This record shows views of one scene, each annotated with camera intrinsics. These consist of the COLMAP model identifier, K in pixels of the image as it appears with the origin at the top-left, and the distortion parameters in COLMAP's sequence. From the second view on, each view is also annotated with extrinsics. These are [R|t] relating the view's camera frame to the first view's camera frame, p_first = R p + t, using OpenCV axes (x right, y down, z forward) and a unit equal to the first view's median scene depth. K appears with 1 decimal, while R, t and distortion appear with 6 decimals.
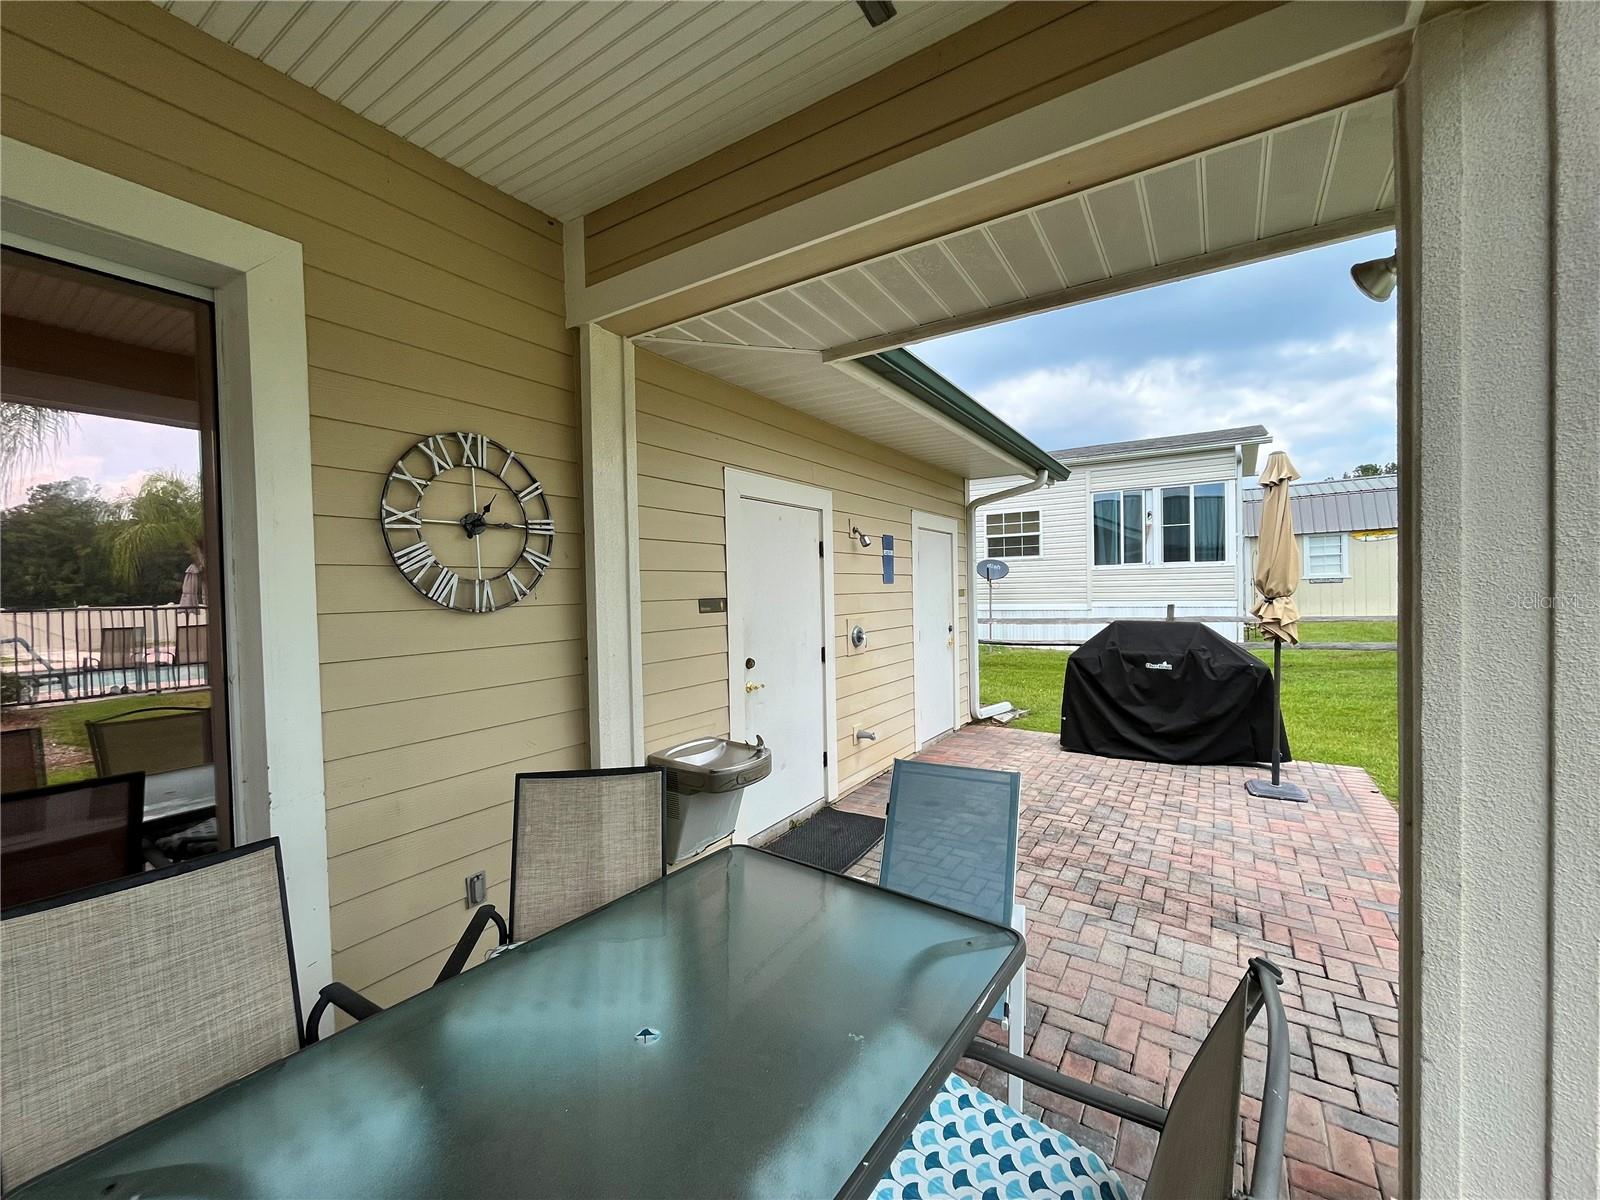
lens RADIAL K [[645.1, 0, 794.0], [0, 645.1, 602.8], [0, 0, 1]] dist [-0.000860, -0.000090]
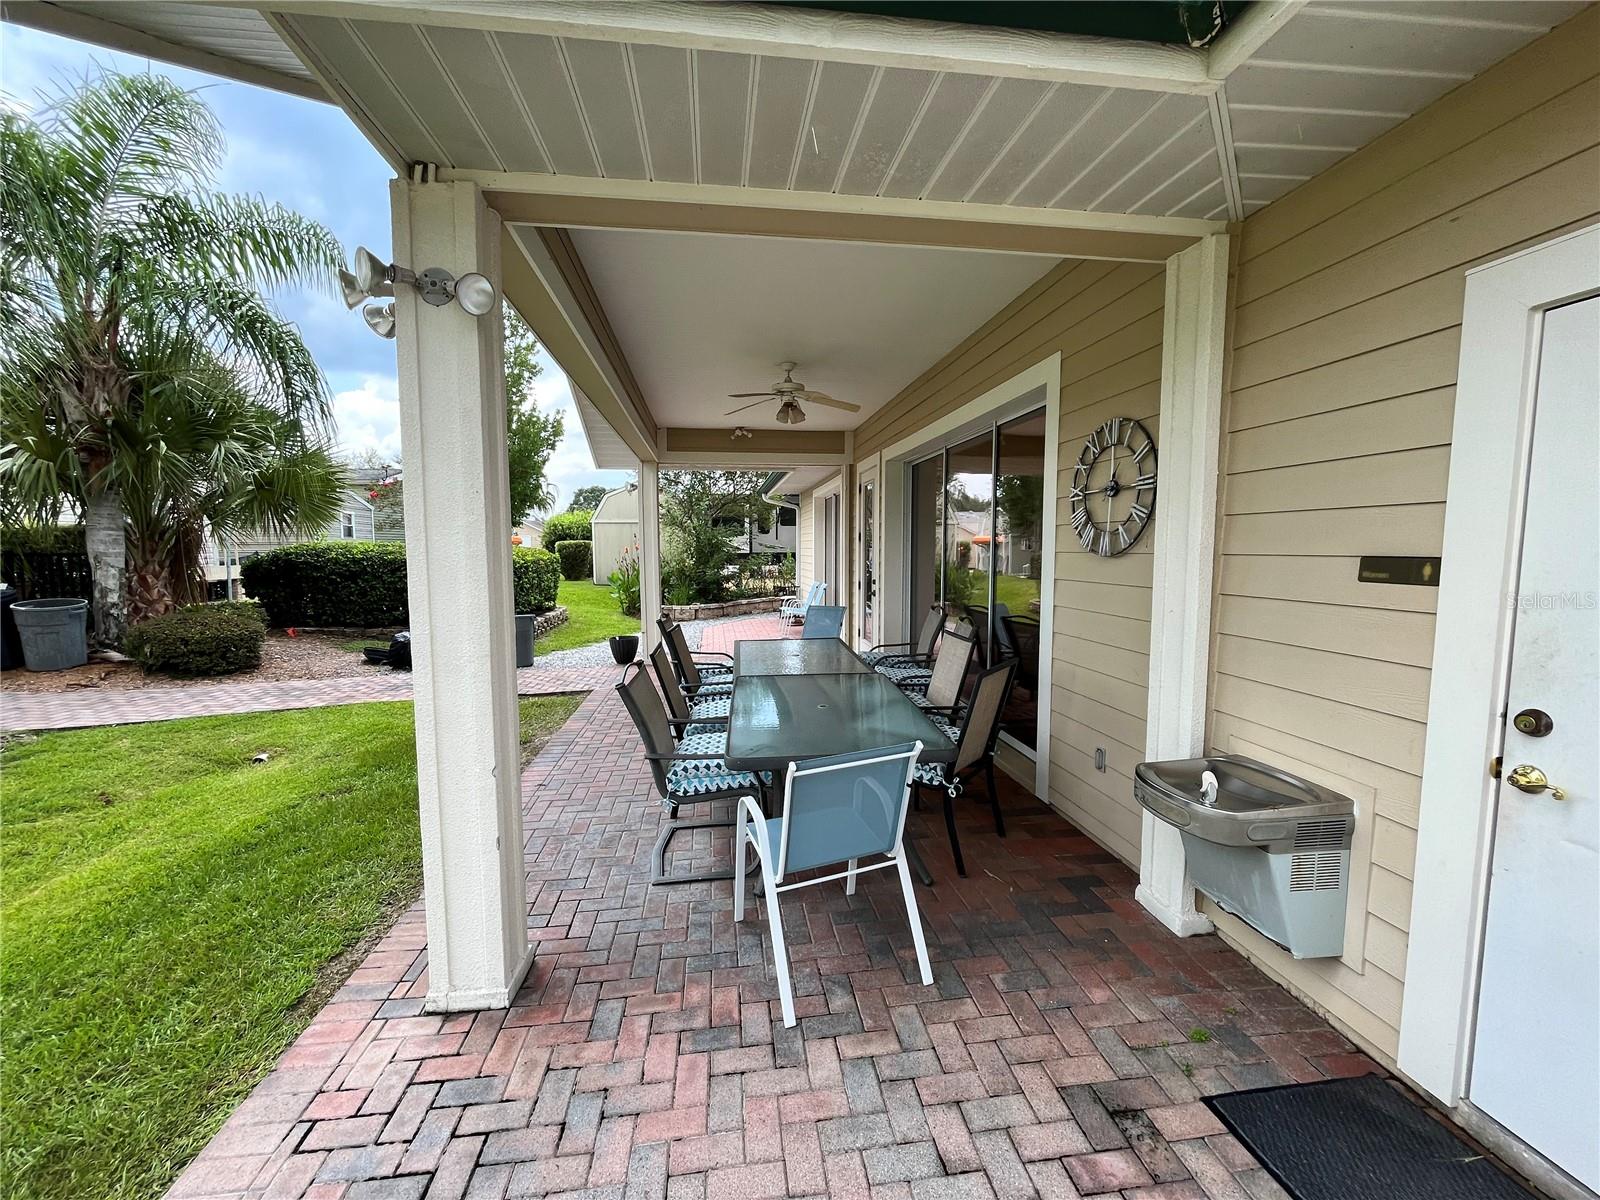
lens RADIAL K [[645.1, 0, 792.9], [0, 645.1, 599.7], [0, 0, 1]] dist [-0.000860, -0.000090]
pose [[-0.760299, 0.073088, -0.645448, 0.707563], [0.000809, 0.993756, 0.111576, -0.037075], [0.649572, 0.084309, -0.755611, 1.300833]]
